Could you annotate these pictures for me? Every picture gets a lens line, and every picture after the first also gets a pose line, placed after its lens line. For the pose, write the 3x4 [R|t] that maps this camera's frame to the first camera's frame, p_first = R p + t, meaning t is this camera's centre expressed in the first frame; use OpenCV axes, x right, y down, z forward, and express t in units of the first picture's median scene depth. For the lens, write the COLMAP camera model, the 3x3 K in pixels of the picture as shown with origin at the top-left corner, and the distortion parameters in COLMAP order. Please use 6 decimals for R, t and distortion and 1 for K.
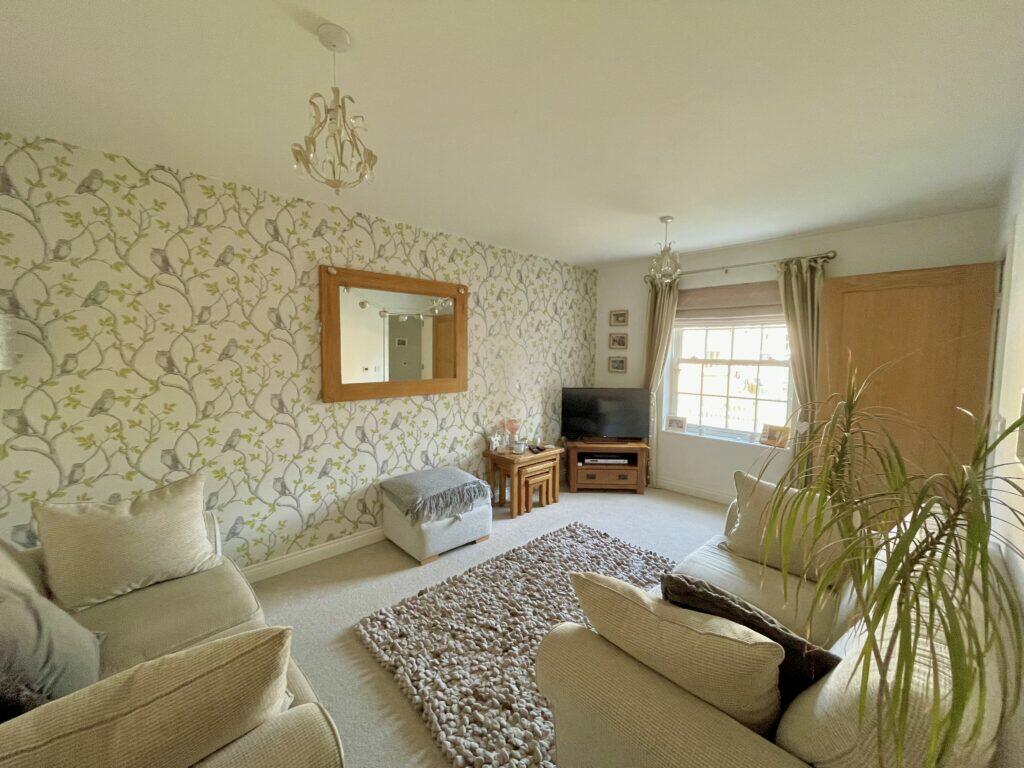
lens RADIAL K [[409.2, 0, 512.2], [0, 409.2, 382.0], [0, 0, 1]] dist [-0.001206, -0.000092]
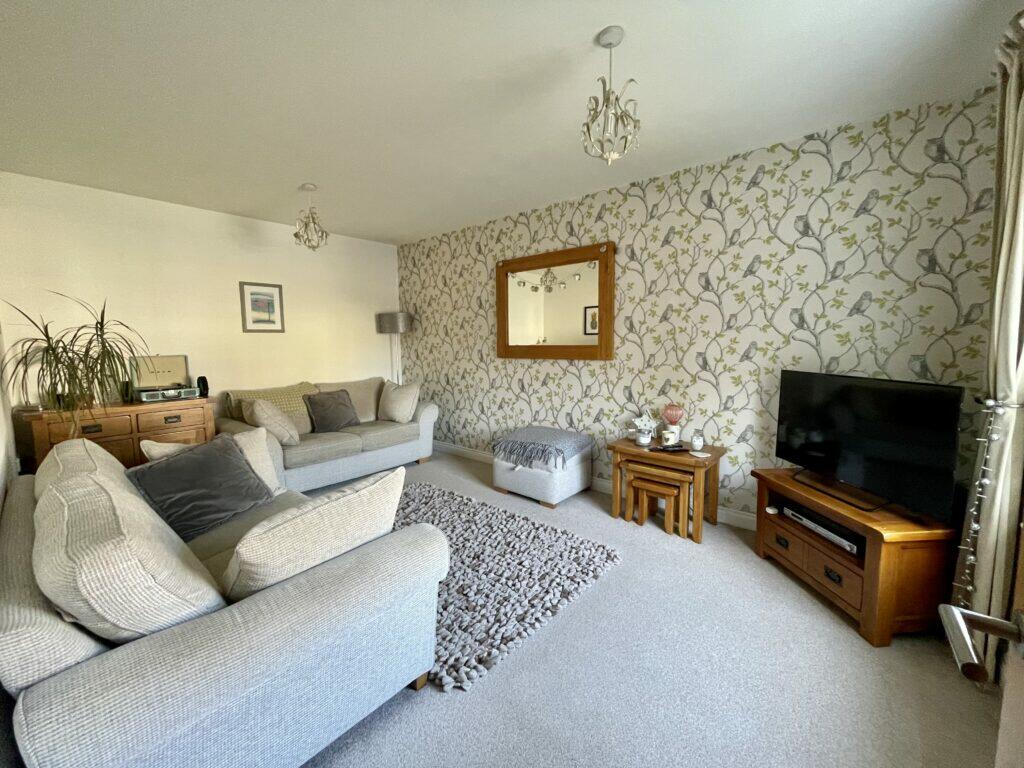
lens RADIAL K [[409.2, 0, 512.3], [0, 409.2, 381.5], [0, 0, 1]] dist [-0.001206, -0.000092]
pose [[0.106629, 0.090530, -0.990169, 0.842760], [-0.063657, 0.994425, 0.084064, 0.008352], [0.992259, 0.054068, 0.111797, 0.760552]]
